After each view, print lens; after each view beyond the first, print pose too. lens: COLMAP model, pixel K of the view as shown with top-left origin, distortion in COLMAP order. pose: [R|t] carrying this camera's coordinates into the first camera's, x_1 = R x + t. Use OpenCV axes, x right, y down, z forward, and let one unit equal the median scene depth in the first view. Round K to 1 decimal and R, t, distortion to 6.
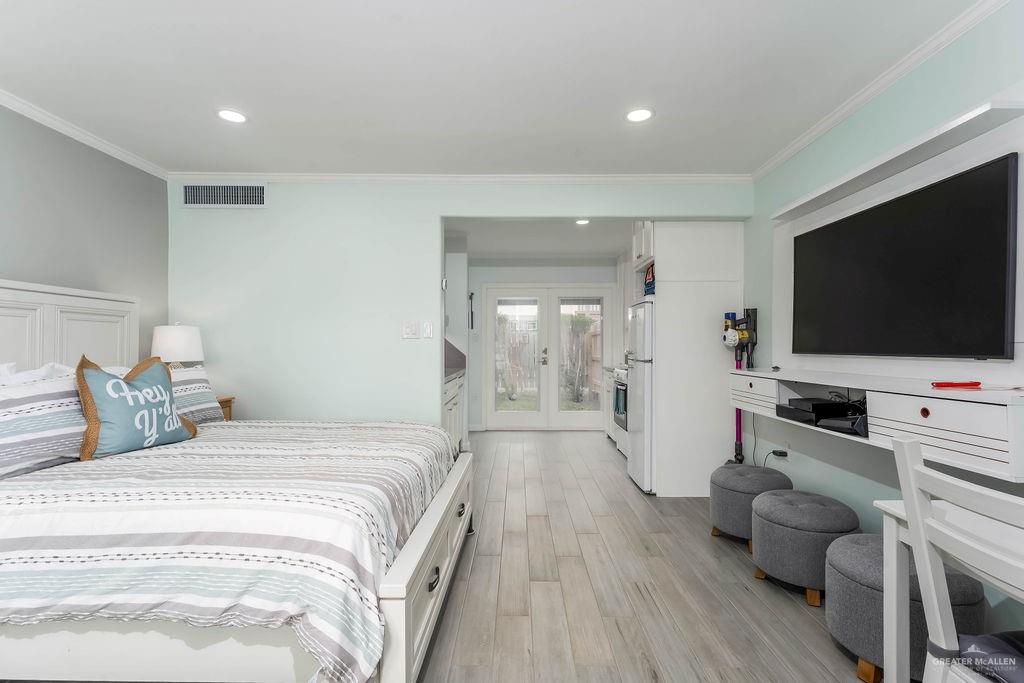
lens RADIAL K [[480.1, 0, 512.0], [0, 480.1, 341.5], [0, 0, 1]] dist [-0.000174, -0.000006]
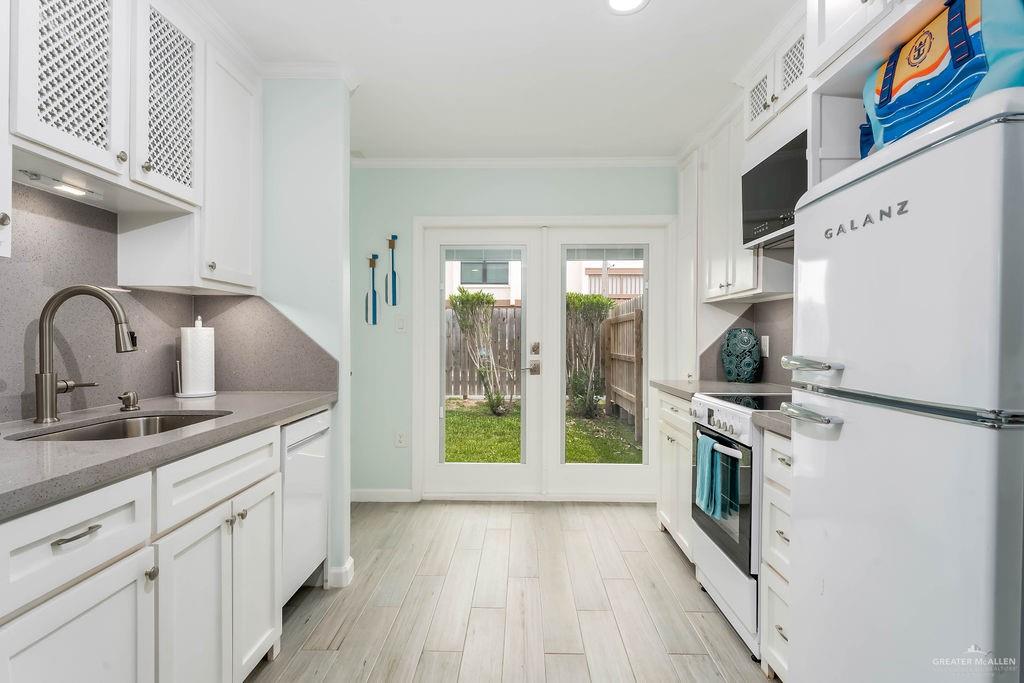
lens RADIAL K [[503.4, 0, 512.0], [0, 503.4, 341.5], [0, 0, 1]] dist [0.000142, -0.000041]
pose [[0.999957, 0.001150, -0.009184, 0.048465], [-0.001008, 0.999881, 0.015420, 0.004315], [0.009201, -0.015410, 0.999839, 0.458655]]
